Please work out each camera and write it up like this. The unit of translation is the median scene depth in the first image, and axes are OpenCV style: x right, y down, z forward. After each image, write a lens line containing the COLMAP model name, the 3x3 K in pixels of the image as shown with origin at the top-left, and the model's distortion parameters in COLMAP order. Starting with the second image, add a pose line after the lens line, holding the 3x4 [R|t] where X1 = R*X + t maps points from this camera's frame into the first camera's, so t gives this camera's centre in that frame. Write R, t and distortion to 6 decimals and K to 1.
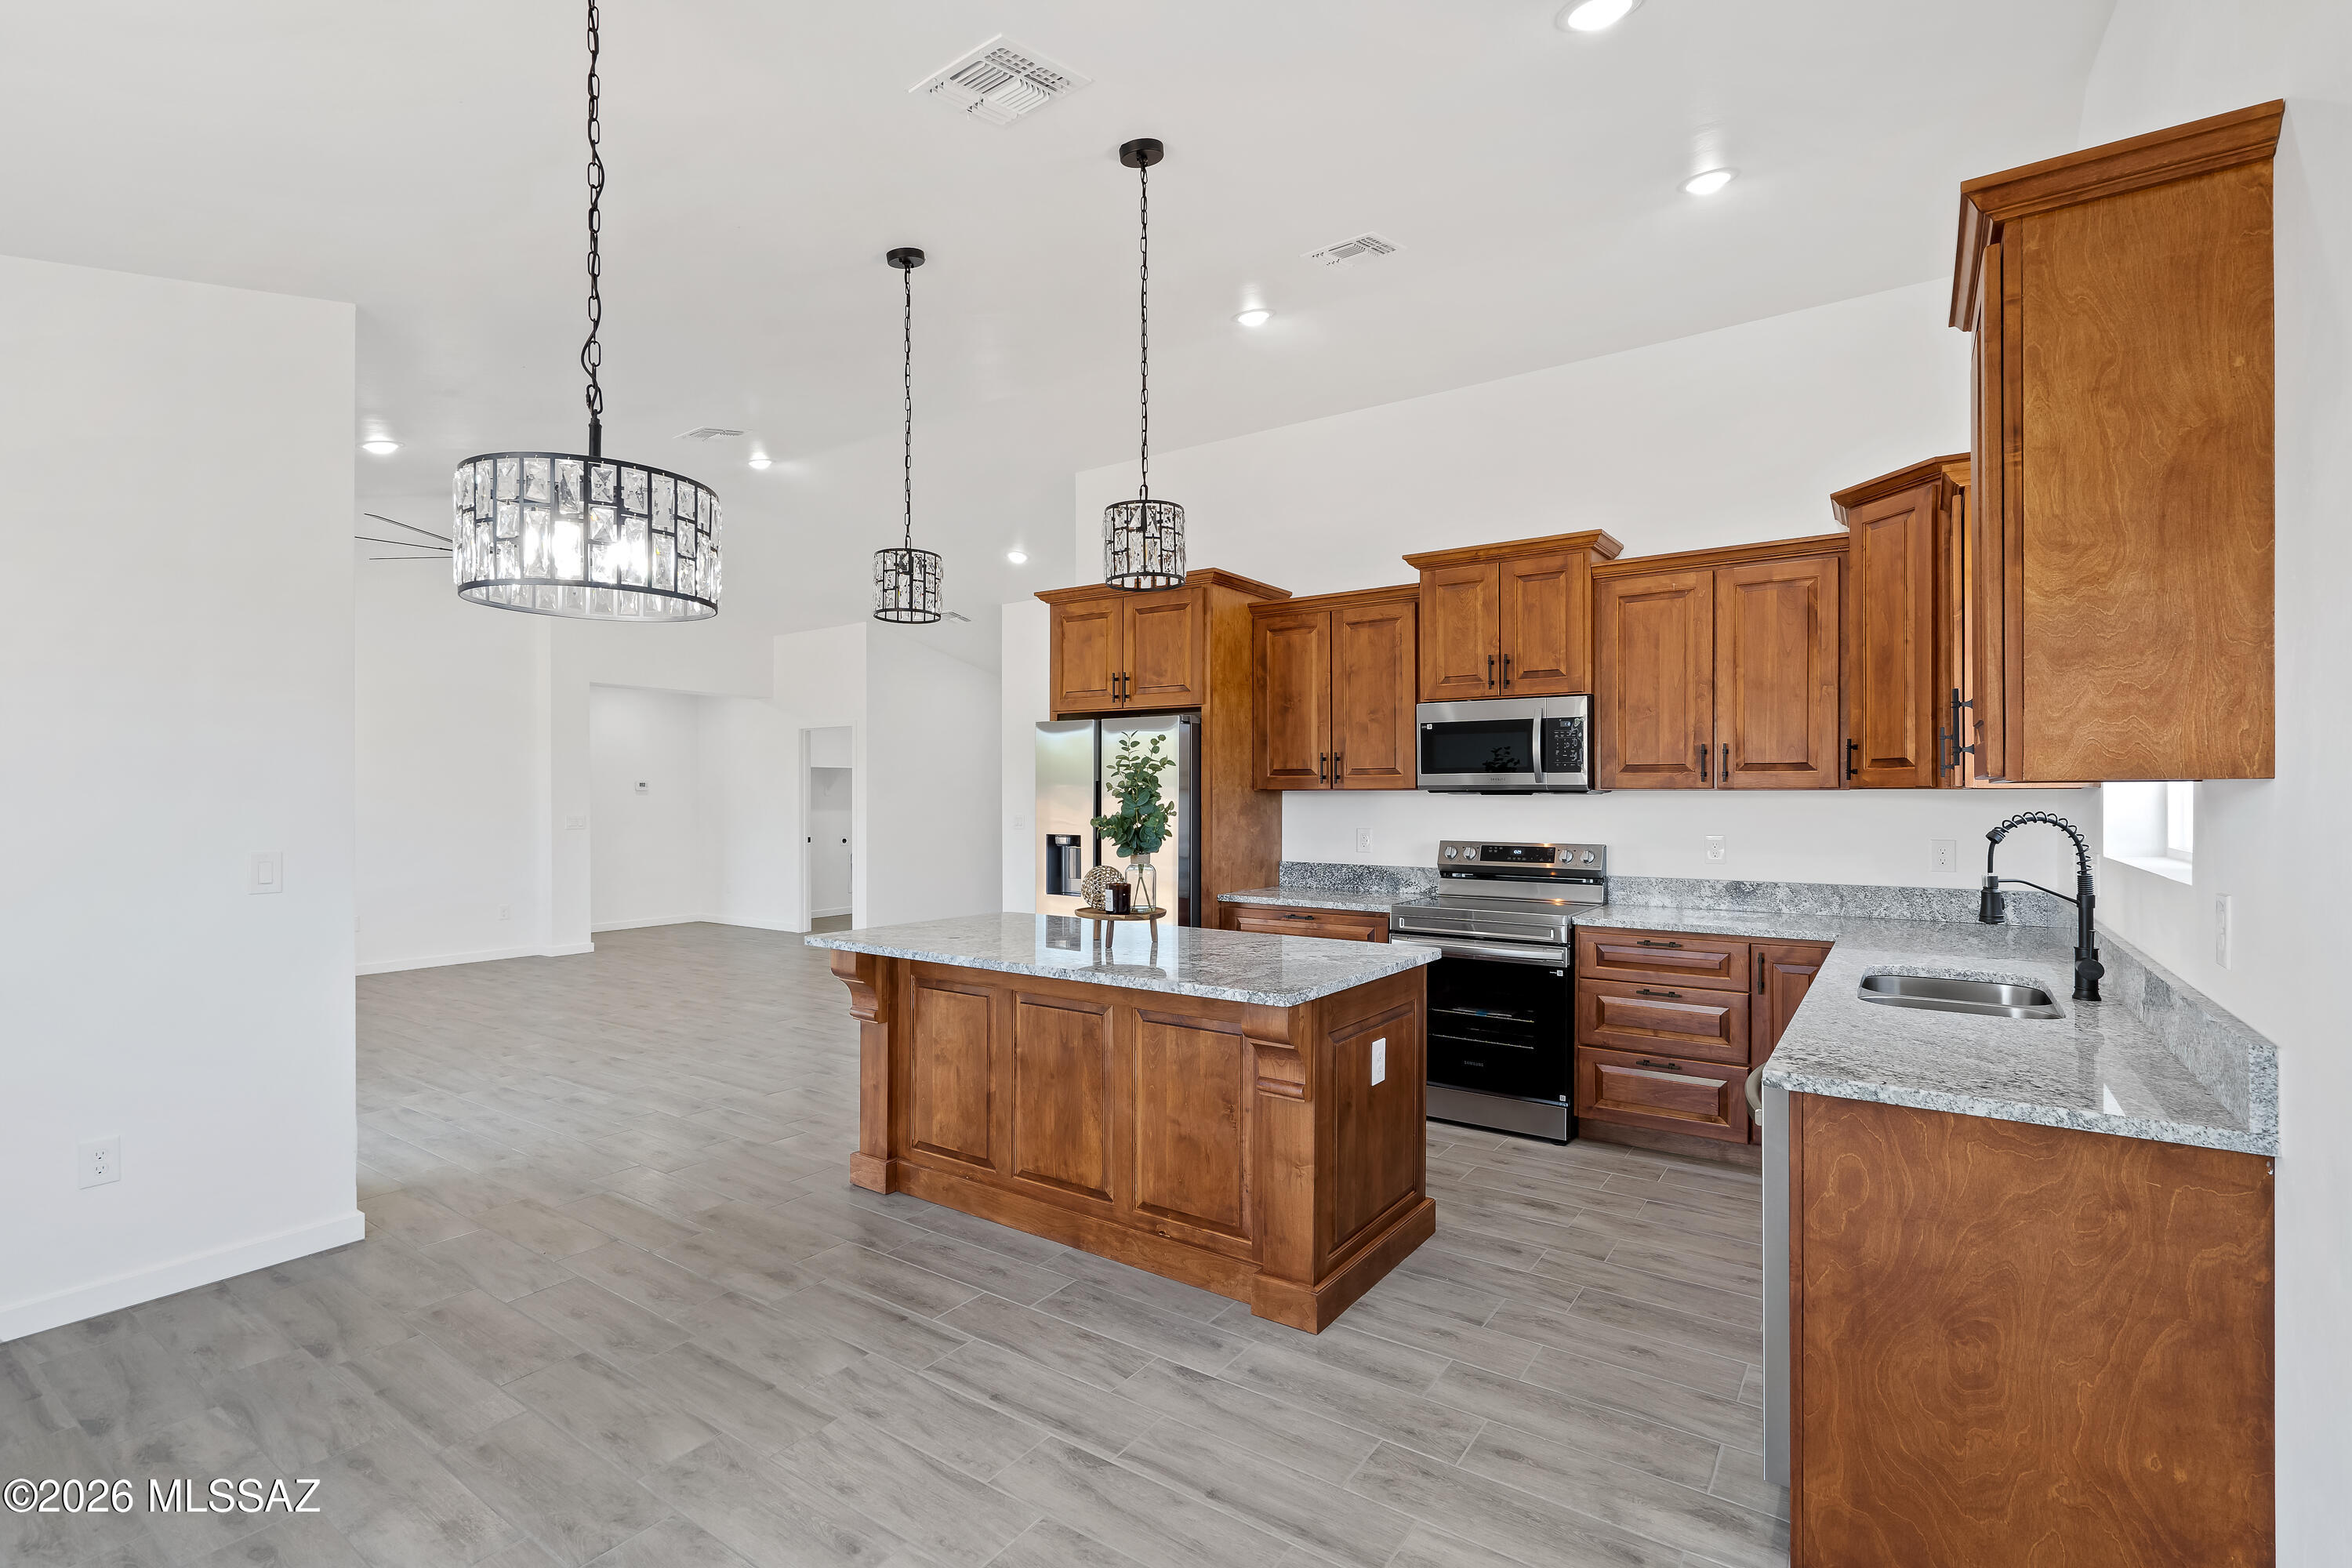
lens RADIAL K [[1077.2, 0, 1178.9], [0, 1077.2, 801.4], [0, 0, 1]] dist [-0.000270, 0.000196]
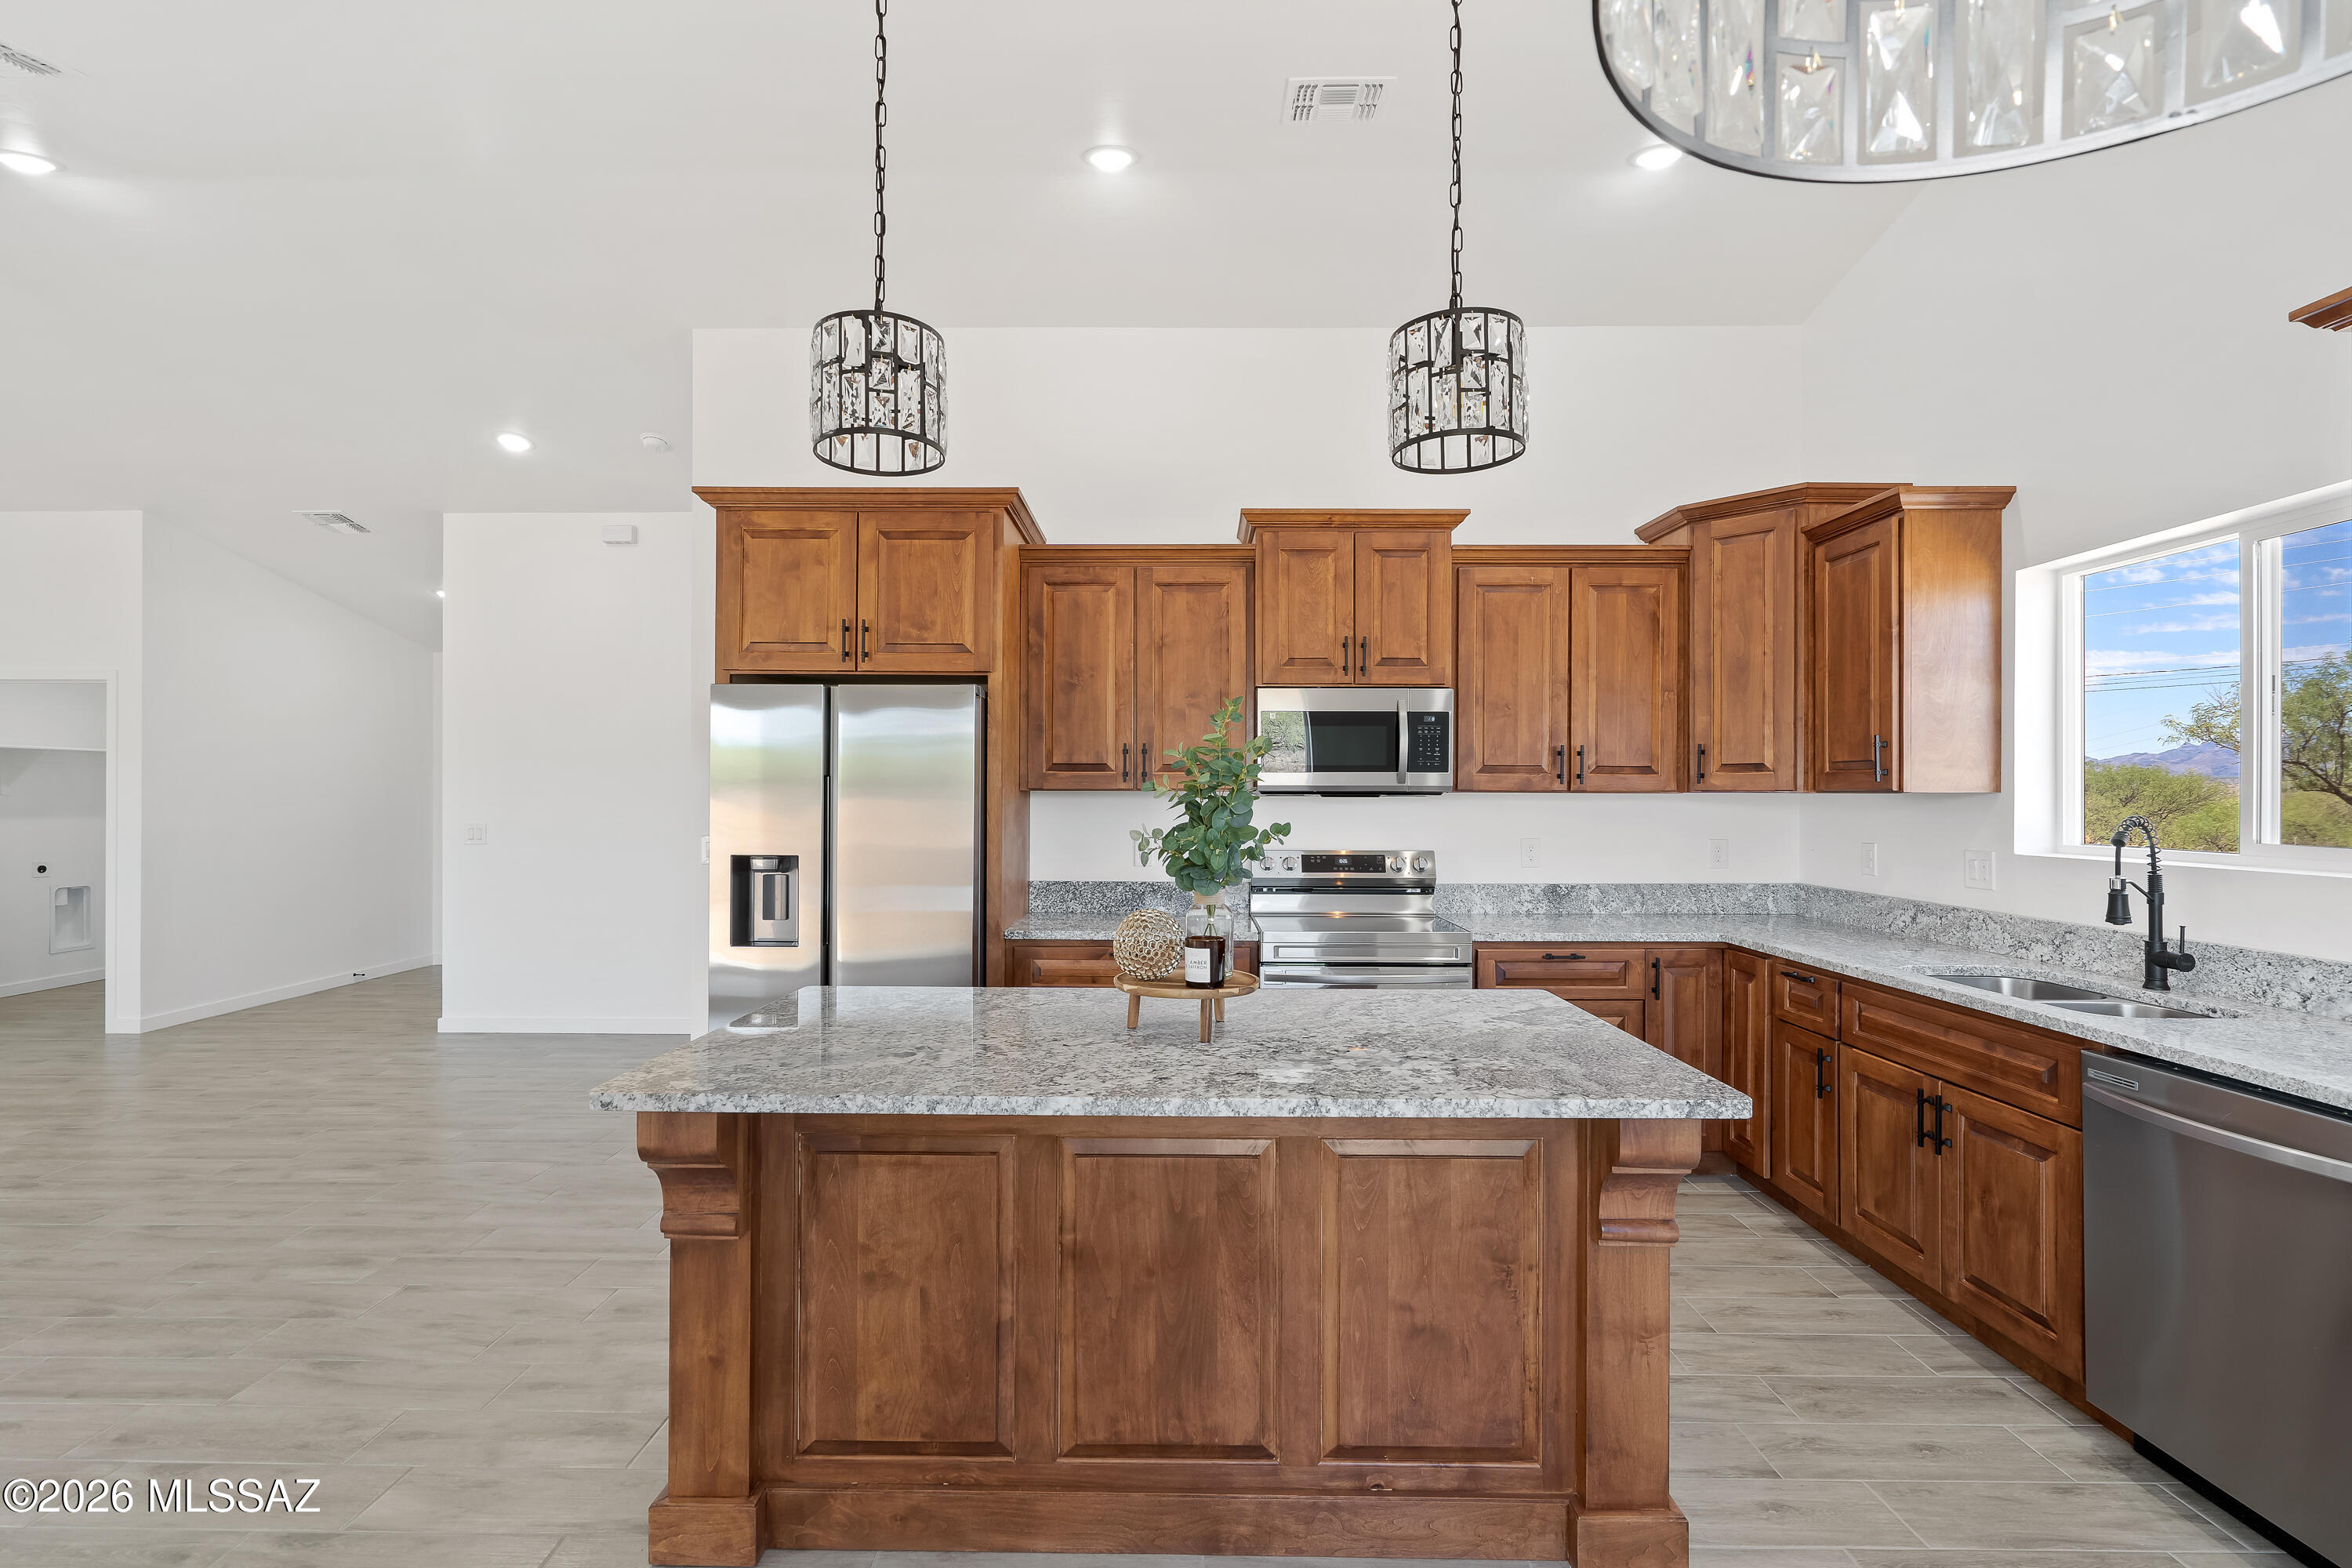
lens RADIAL K [[1077.2, 0, 1166.0], [0, 1077.2, 791.8], [0, 0, 1]] dist [-0.000270, 0.000196]
pose [[0.826256, 0.004000, 0.563280, -0.386957], [0.000534, 0.999969, -0.007884, -0.004264], [-0.563294, 0.006815, 0.826228, 0.437775]]
